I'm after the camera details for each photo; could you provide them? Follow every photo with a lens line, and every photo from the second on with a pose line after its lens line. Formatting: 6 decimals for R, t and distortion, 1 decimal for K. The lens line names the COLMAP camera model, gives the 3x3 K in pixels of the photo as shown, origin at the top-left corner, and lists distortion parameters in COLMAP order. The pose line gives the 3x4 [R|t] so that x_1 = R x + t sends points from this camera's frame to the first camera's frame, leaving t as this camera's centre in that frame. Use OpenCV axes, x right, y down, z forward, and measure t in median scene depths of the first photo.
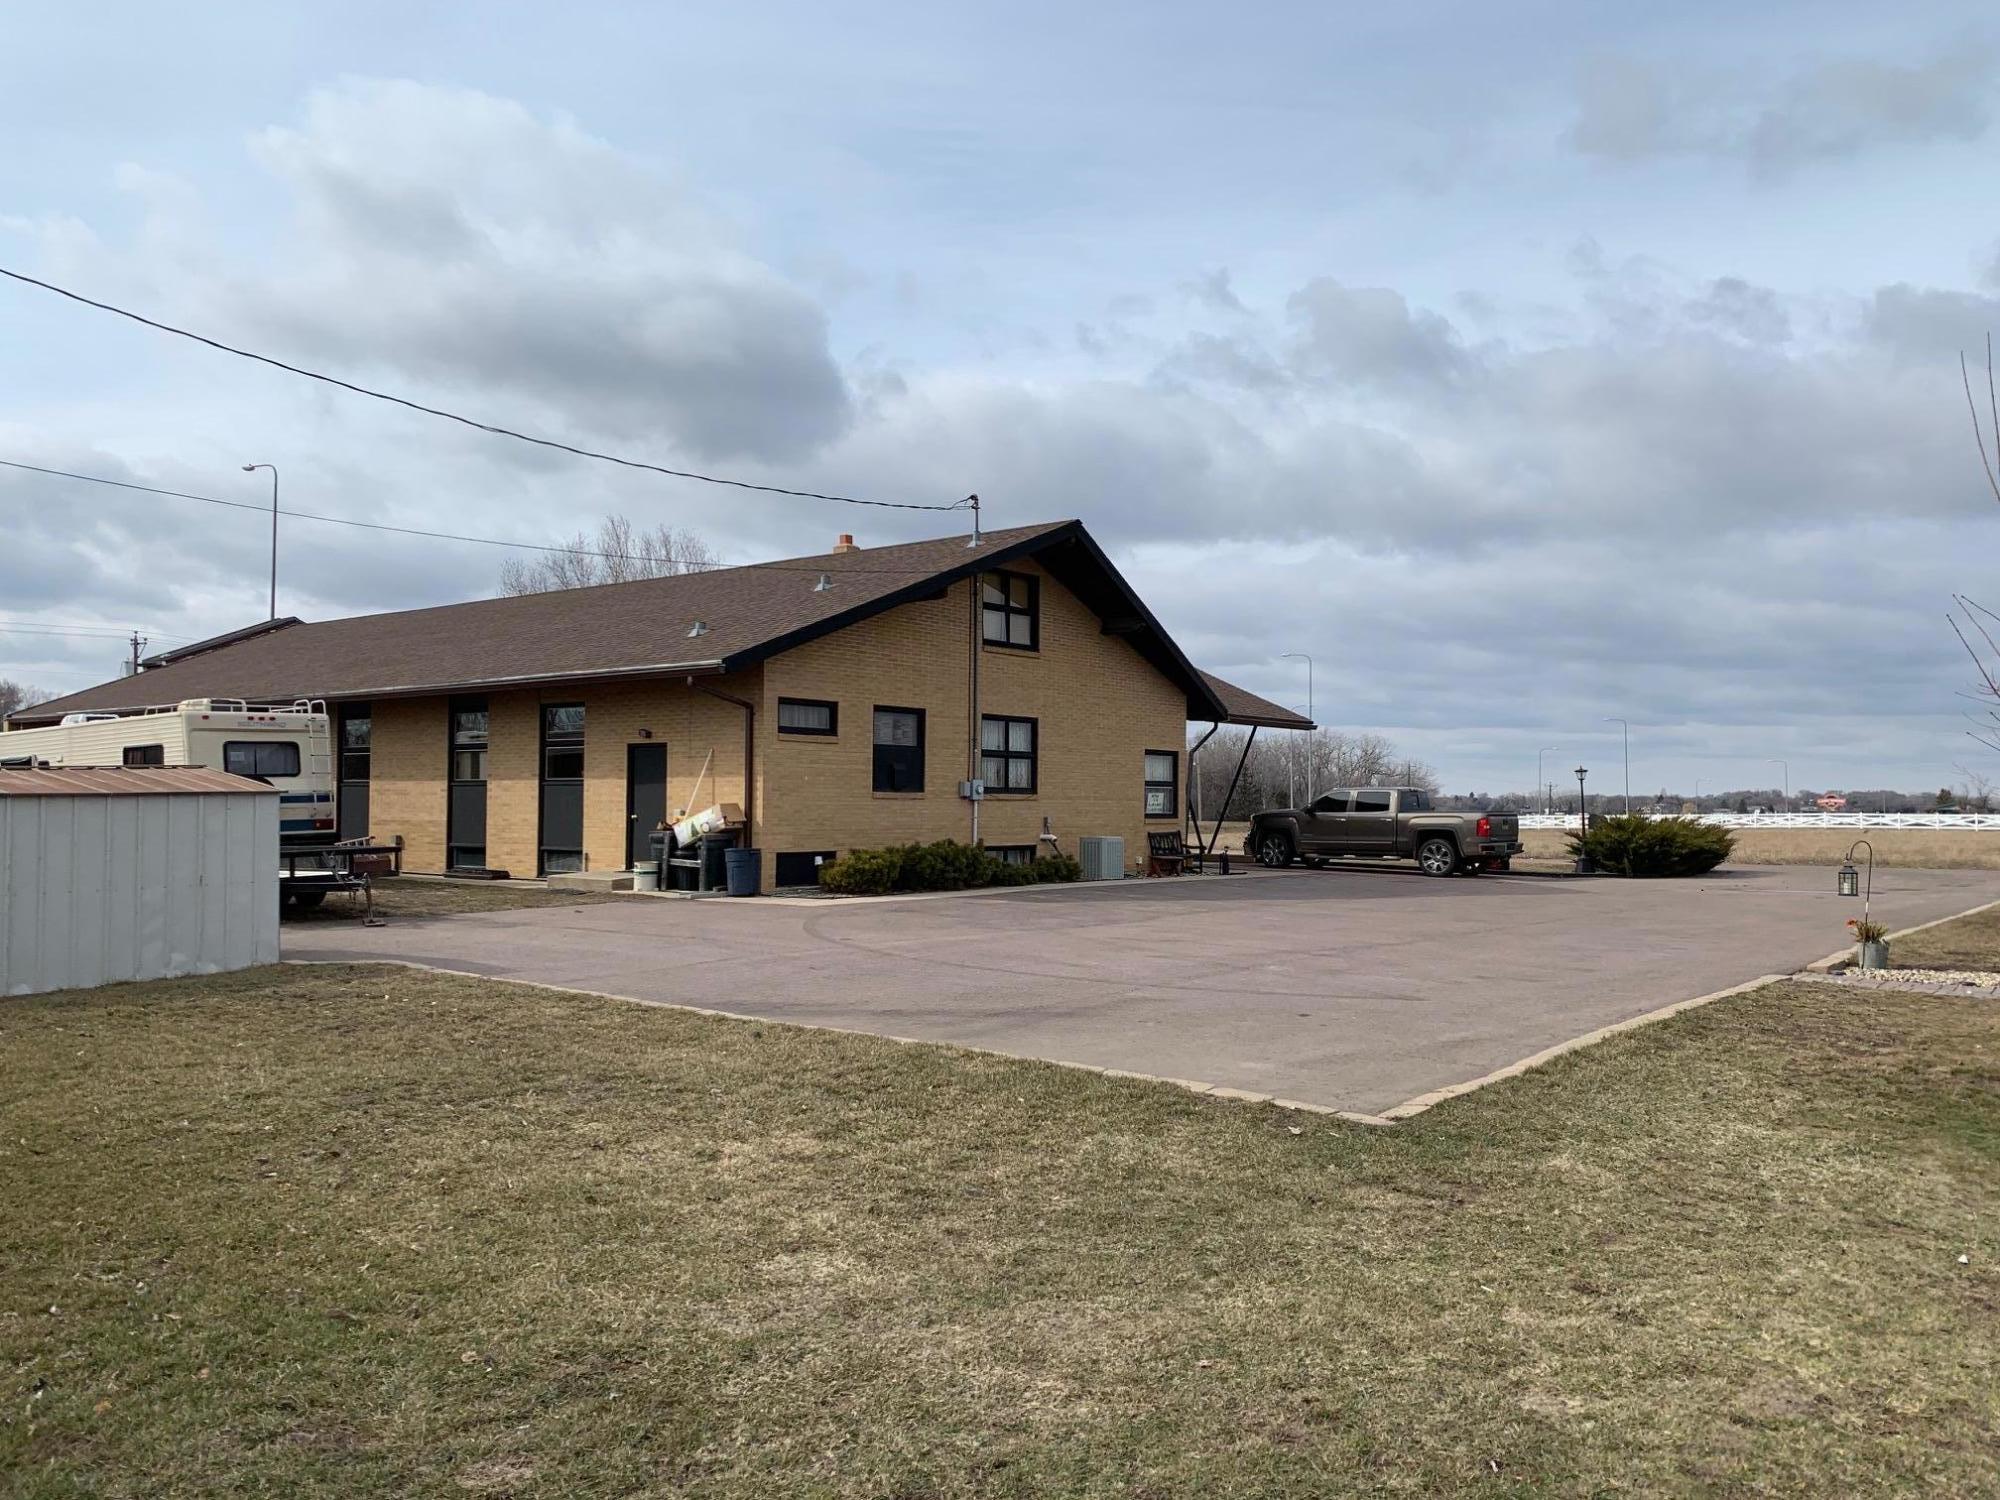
lens RADIAL K [[1518.3, 0, 1000.0], [0, 1518.3, 750.0], [0, 0, 1]] dist [0.102566, -0.174536]
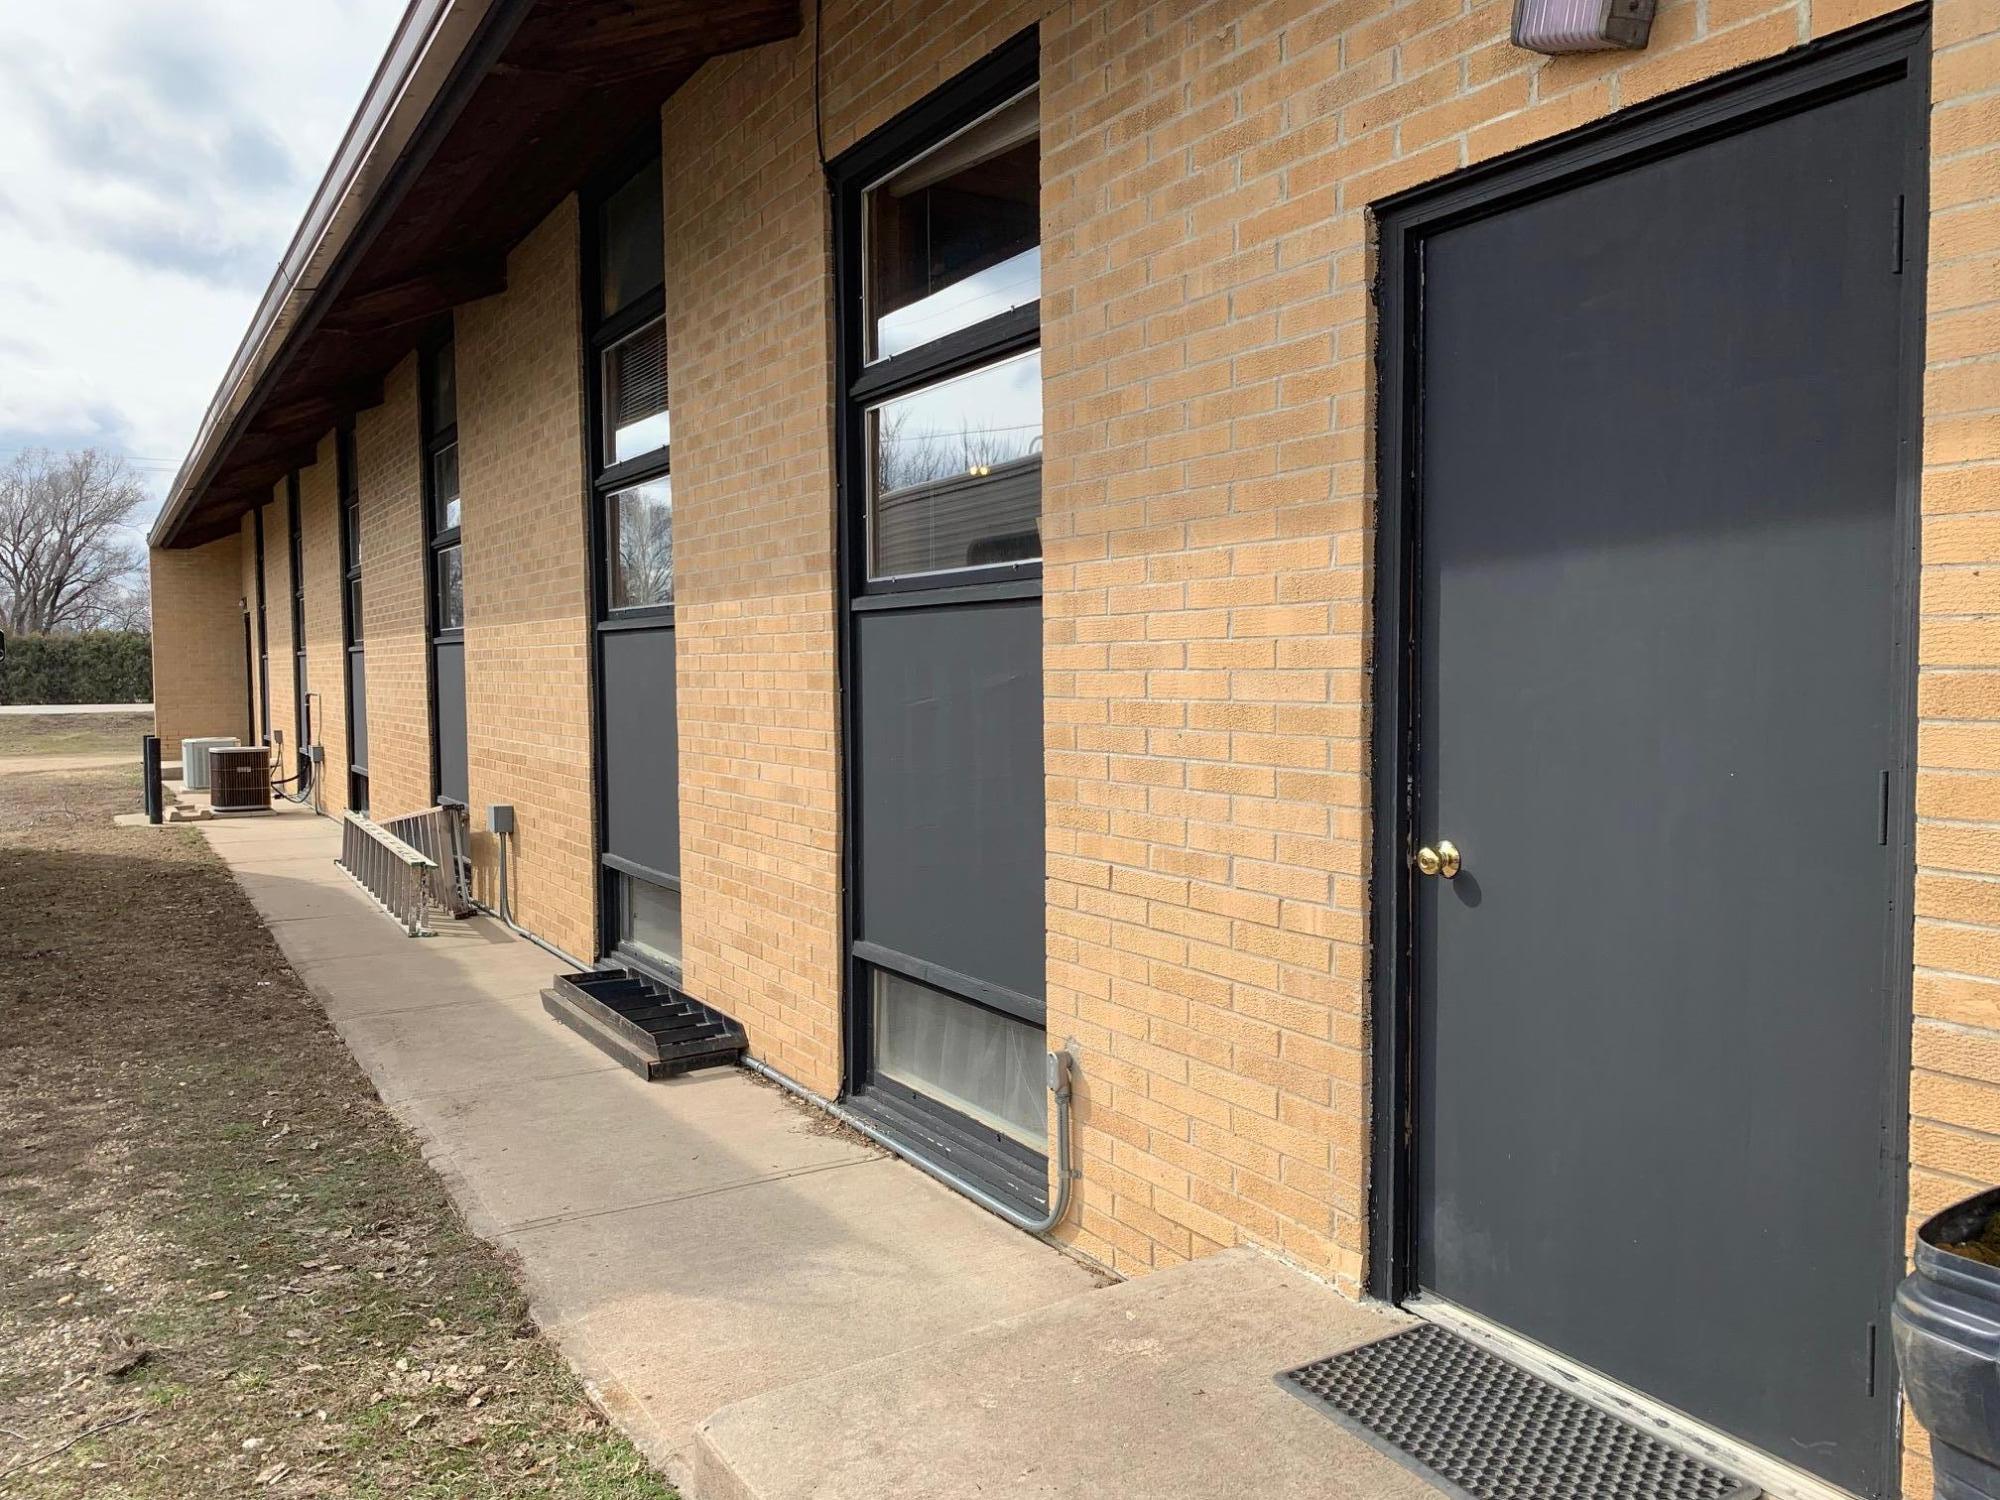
lens RADIAL K [[1518.3, 0, 1000.0], [0, 1518.3, 750.0], [0, 0, 1]] dist [0.102566, -0.174536]
pose [[0.934643, 0.009467, -0.355462, -0.217404], [0.021024, 0.996426, 0.081817, 0.024778], [0.354966, -0.083943, 0.931103, 0.836141]]
